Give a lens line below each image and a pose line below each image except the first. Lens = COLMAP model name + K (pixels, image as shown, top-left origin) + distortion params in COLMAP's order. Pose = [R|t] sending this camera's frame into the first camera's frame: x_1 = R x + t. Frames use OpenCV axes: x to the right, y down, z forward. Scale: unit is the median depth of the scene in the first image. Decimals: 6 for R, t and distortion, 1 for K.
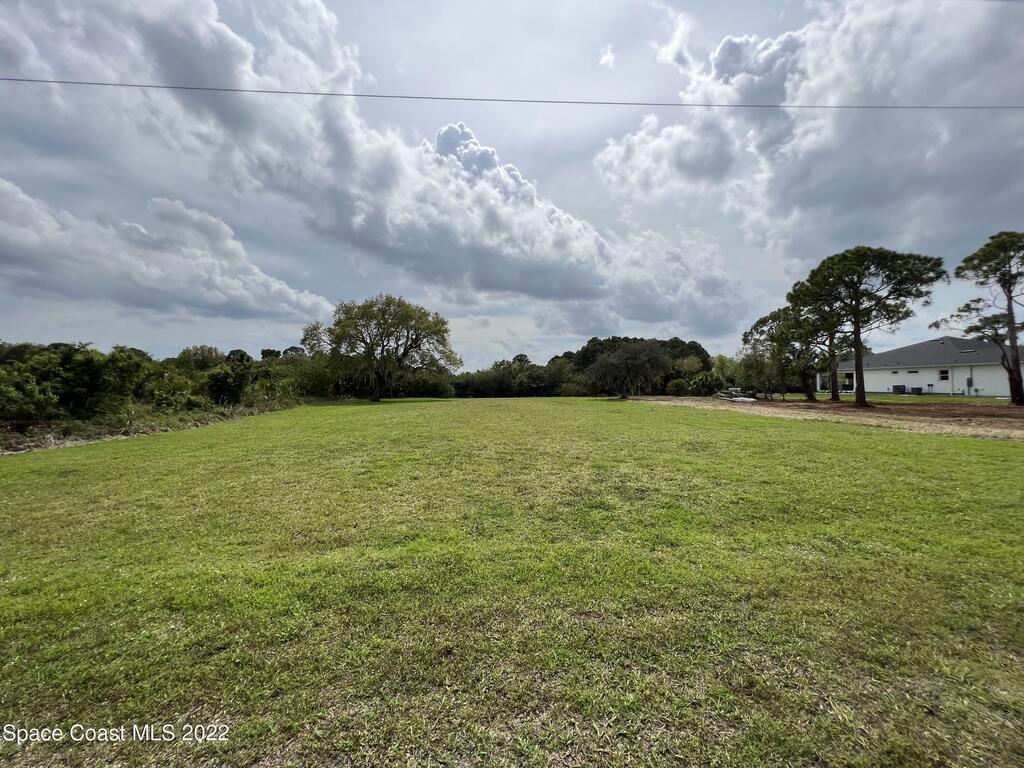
lens RADIAL K [[412.4, 0, 504.3], [0, 412.4, 380.9], [0, 0, 1]] dist [0.002169, 0.000680]
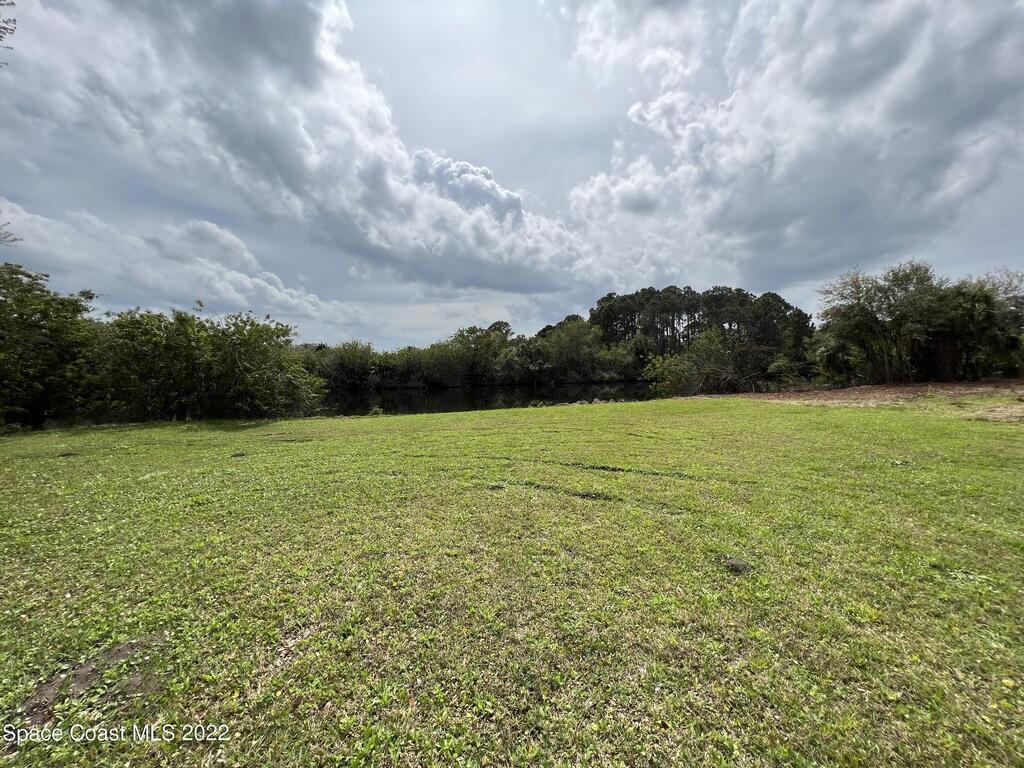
lens RADIAL K [[412.4, 0, 514.6], [0, 412.4, 391.9], [0, 0, 1]] dist [0.002169, 0.000680]
pose [[0.993886, -0.033553, 0.105186, -0.009169], [0.026857, 0.997560, 0.064441, 0.006320], [-0.107092, -0.061222, 0.992362, 0.393542]]
